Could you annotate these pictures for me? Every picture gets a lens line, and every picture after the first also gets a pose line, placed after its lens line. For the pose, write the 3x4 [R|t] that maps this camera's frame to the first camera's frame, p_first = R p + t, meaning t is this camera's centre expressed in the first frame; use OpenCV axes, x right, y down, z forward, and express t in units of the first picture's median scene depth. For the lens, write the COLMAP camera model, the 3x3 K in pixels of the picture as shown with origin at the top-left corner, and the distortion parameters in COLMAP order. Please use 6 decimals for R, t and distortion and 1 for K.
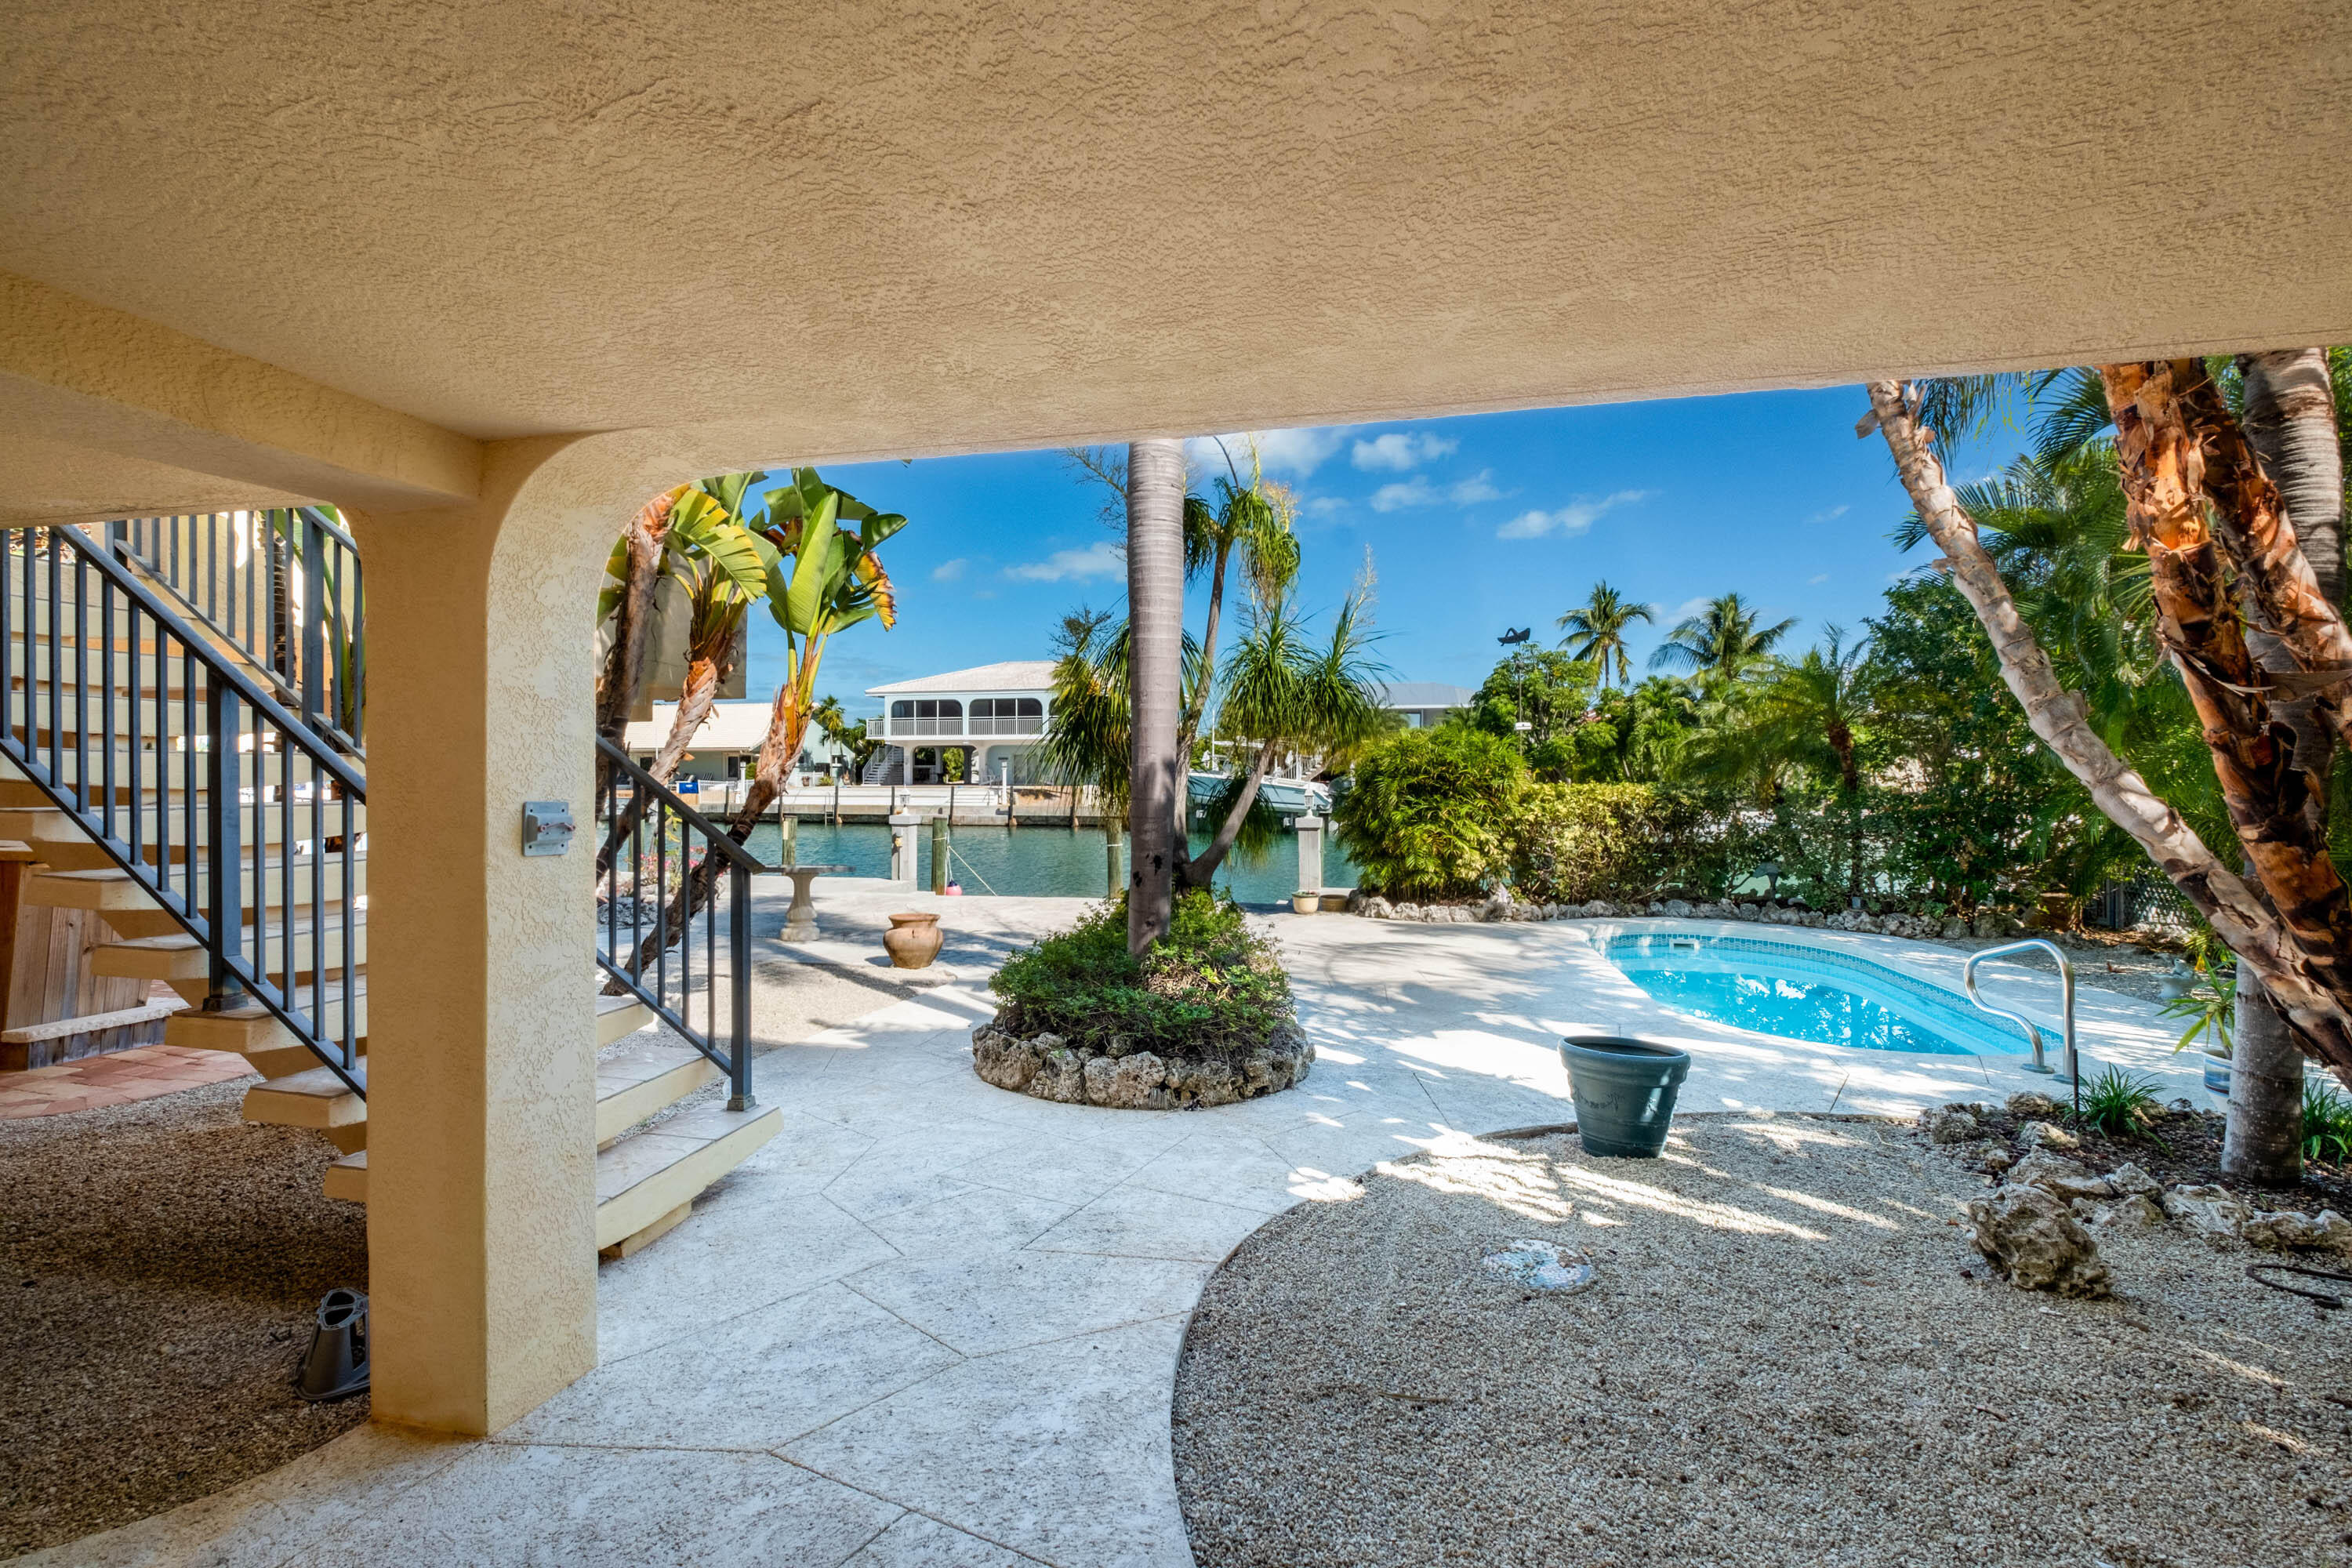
lens RADIAL K [[1016.1, 0, 1168.9], [0, 1016.1, 774.8], [0, 0, 1]] dist [-0.004351, -0.000419]
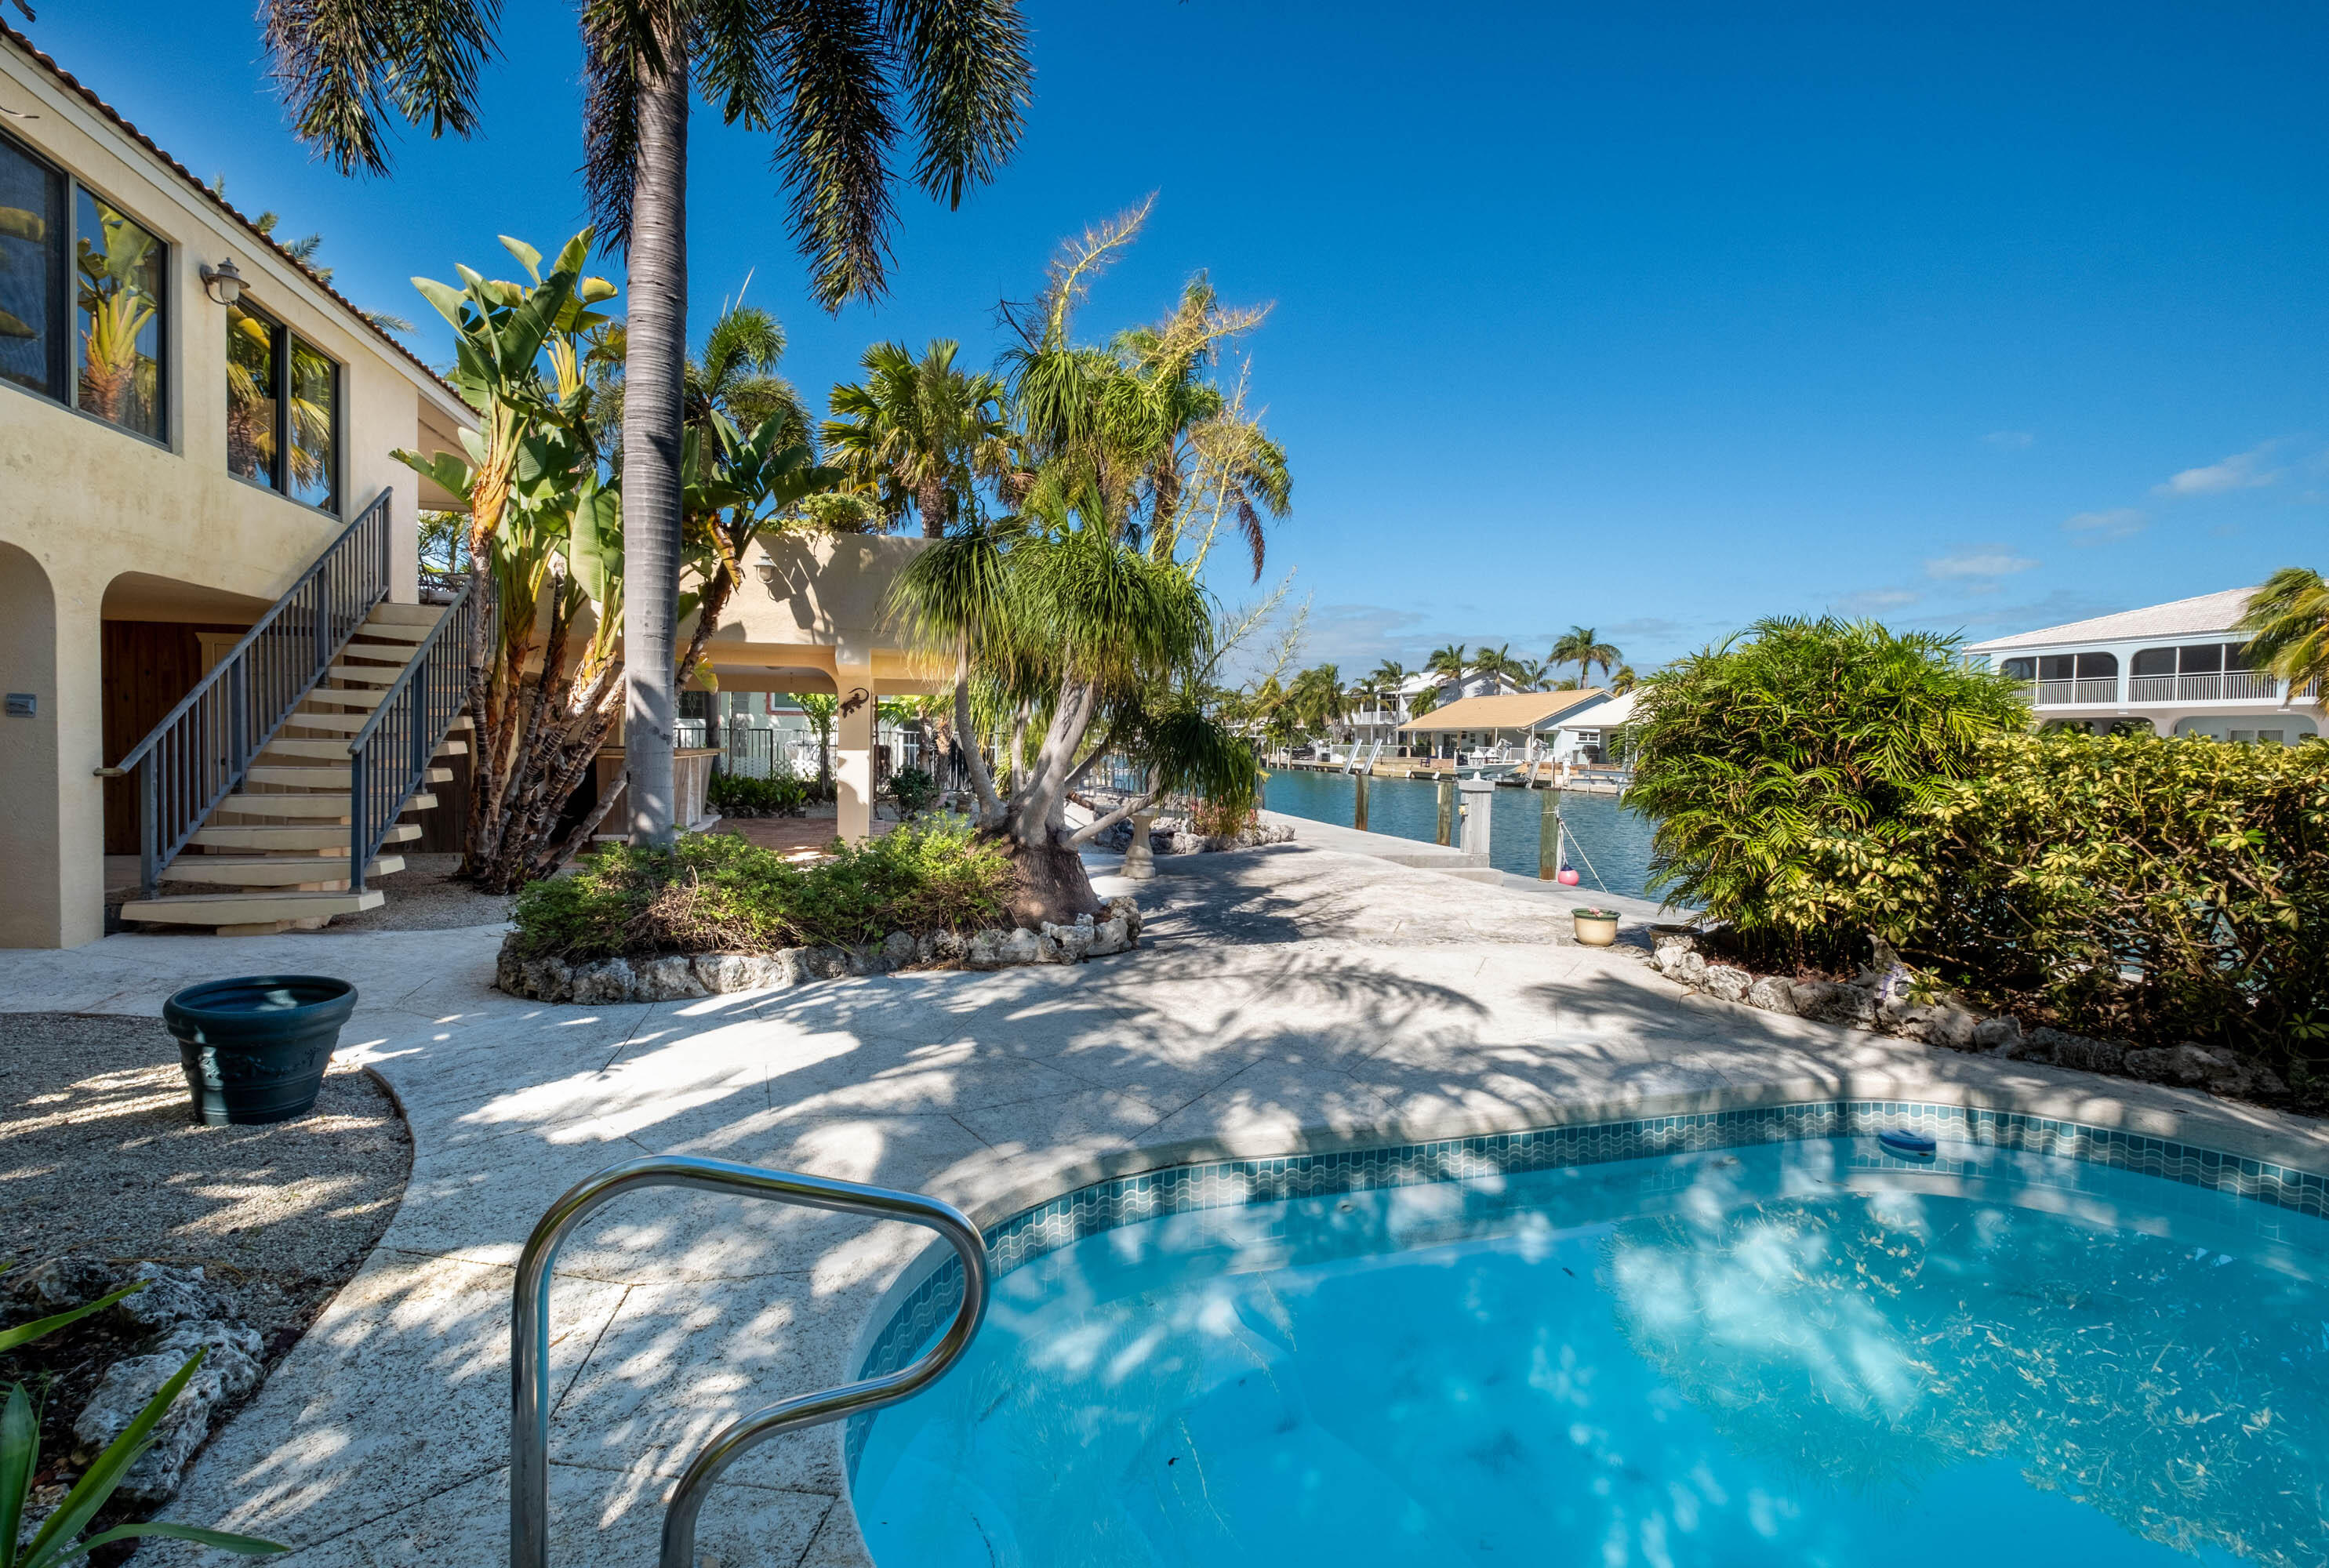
lens RADIAL K [[1019.8, 0, 1151.2], [0, 1019.8, 778.6], [0, 0, 1]] dist [-0.000346, -0.000160]
pose [[0.471007, 0.040648, -0.881192, 0.141072], [-0.021565, 0.999170, 0.034563, 0.004722], [0.881866, 0.002724, 0.471493, 0.116748]]
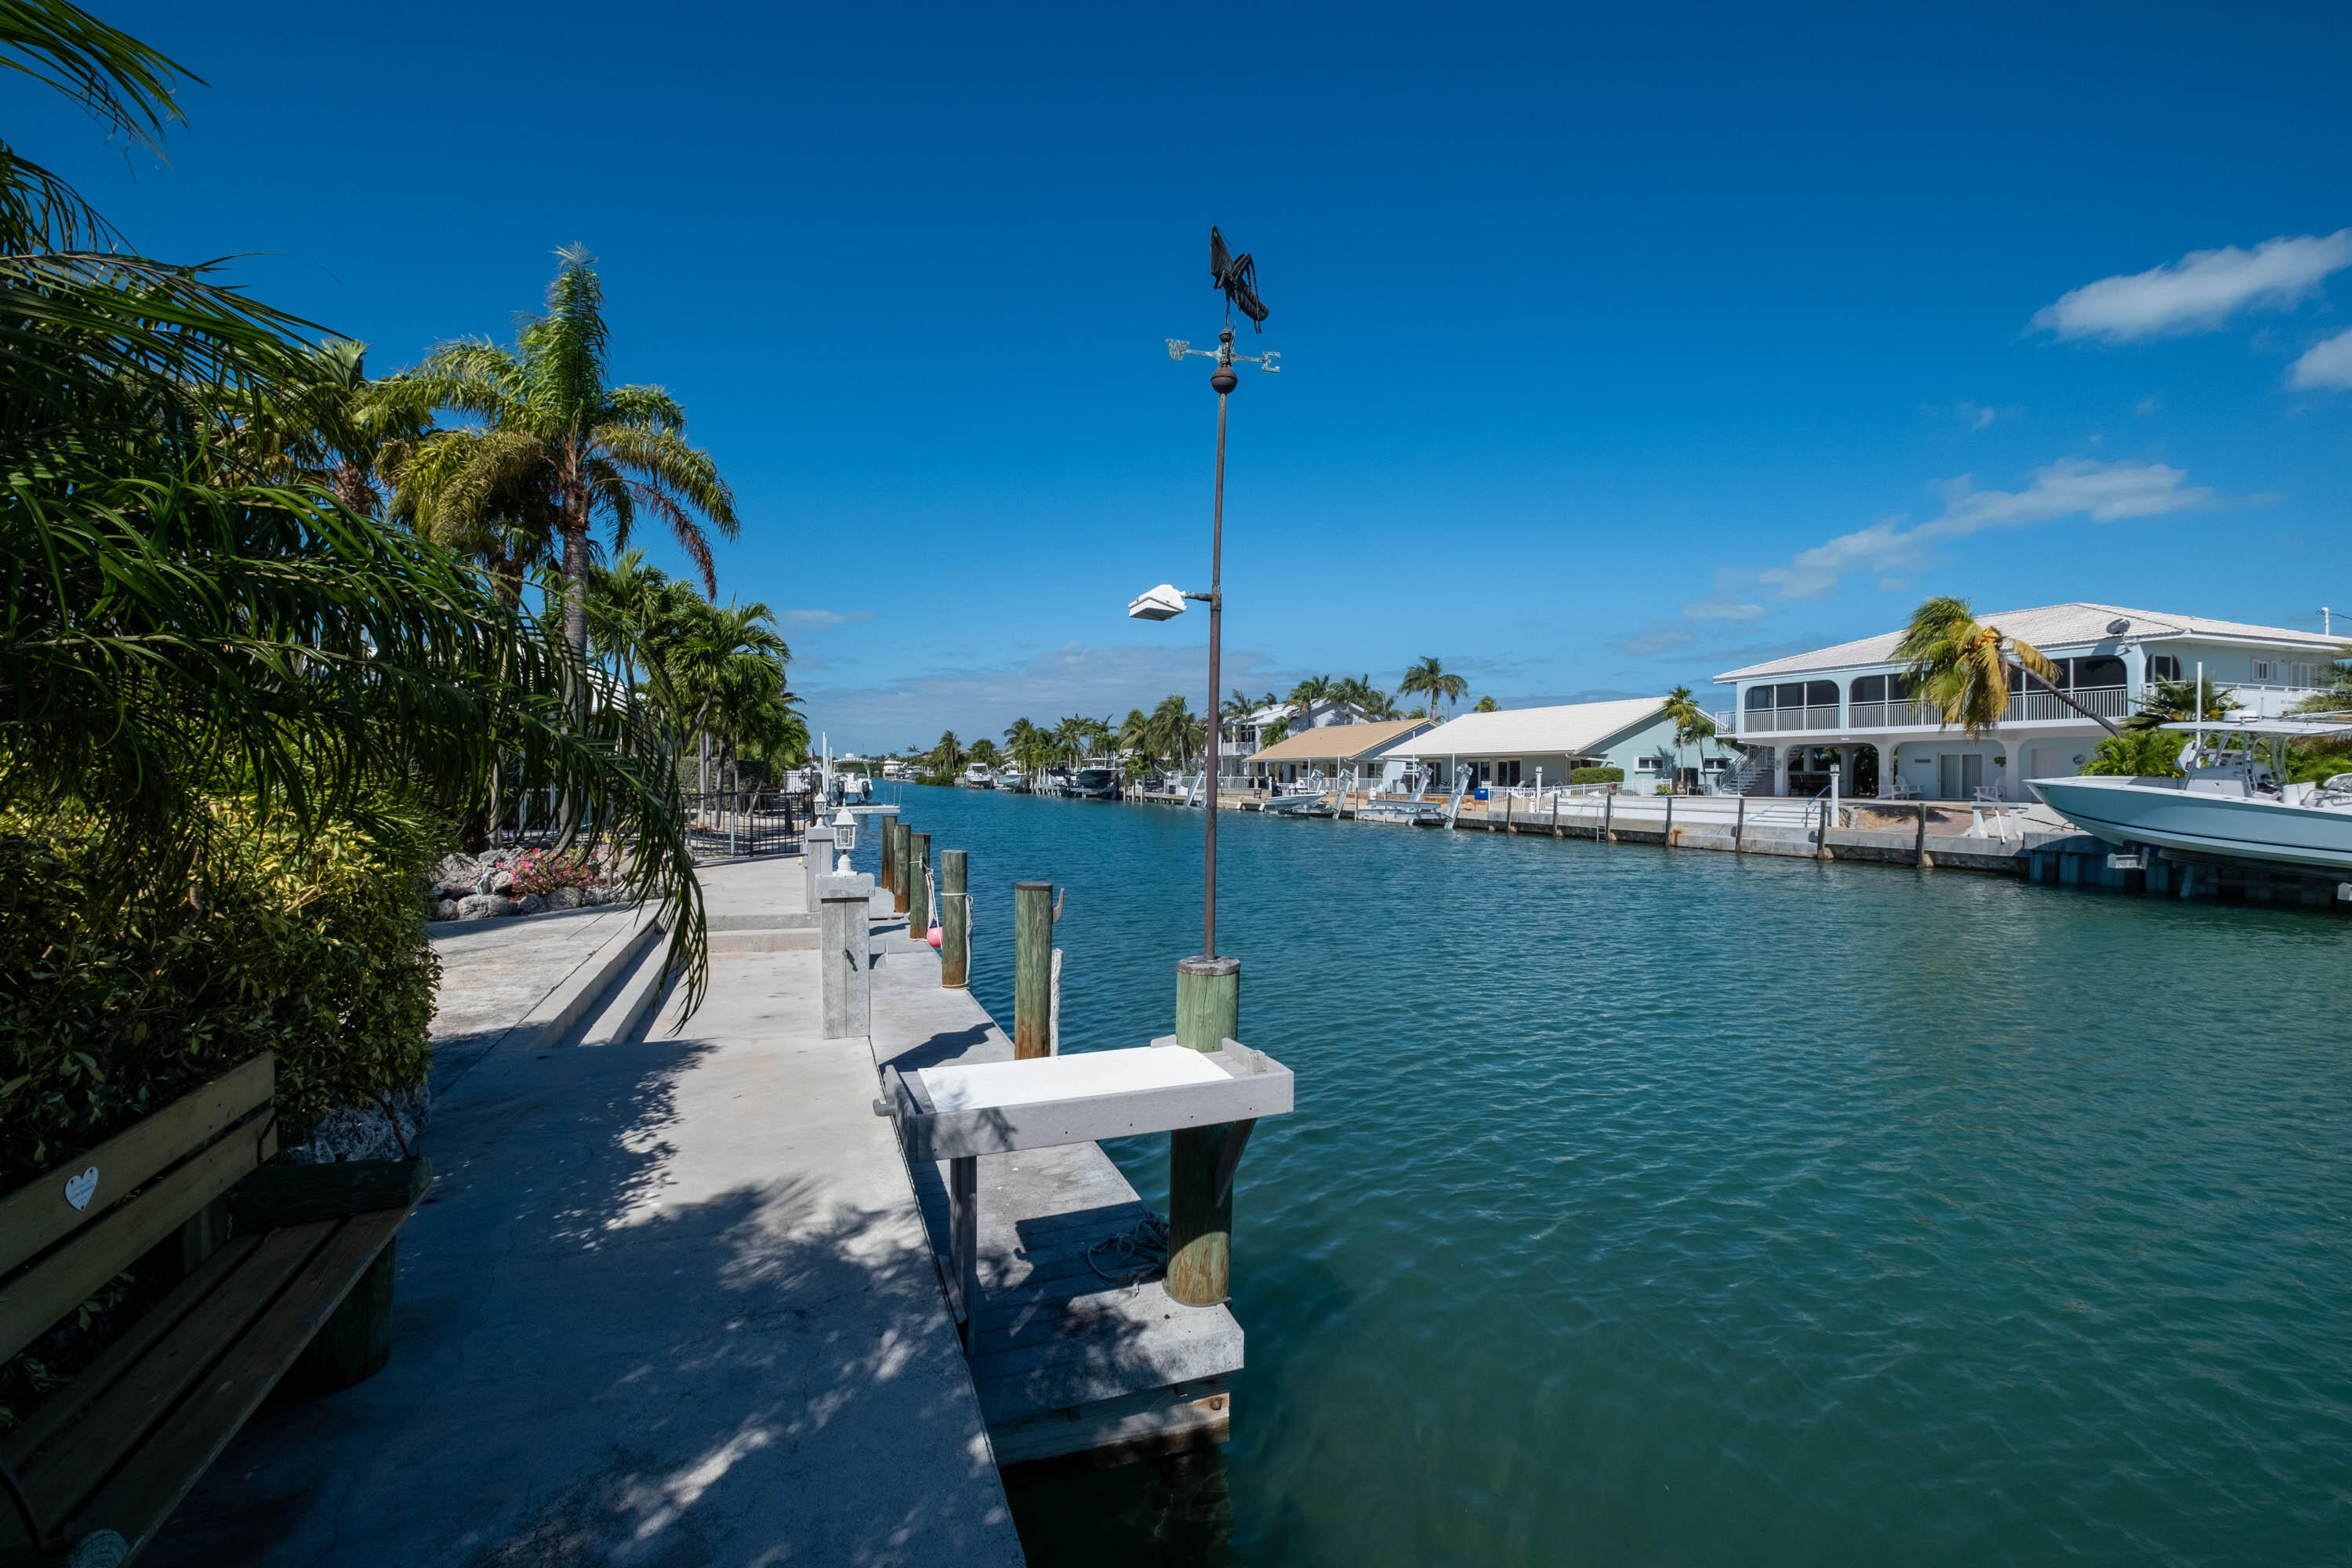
lens RADIAL K [[1016.1, 0, 1168.9], [0, 1016.1, 774.8], [0, 0, 1]] dist [-0.004351, -0.000419]
pose [[0.546157, 0.004275, -0.837672, 0.189617], [-0.009833, 0.999951, -0.001308, -0.000919], [0.837625, 0.008951, 0.546172, 0.286169]]
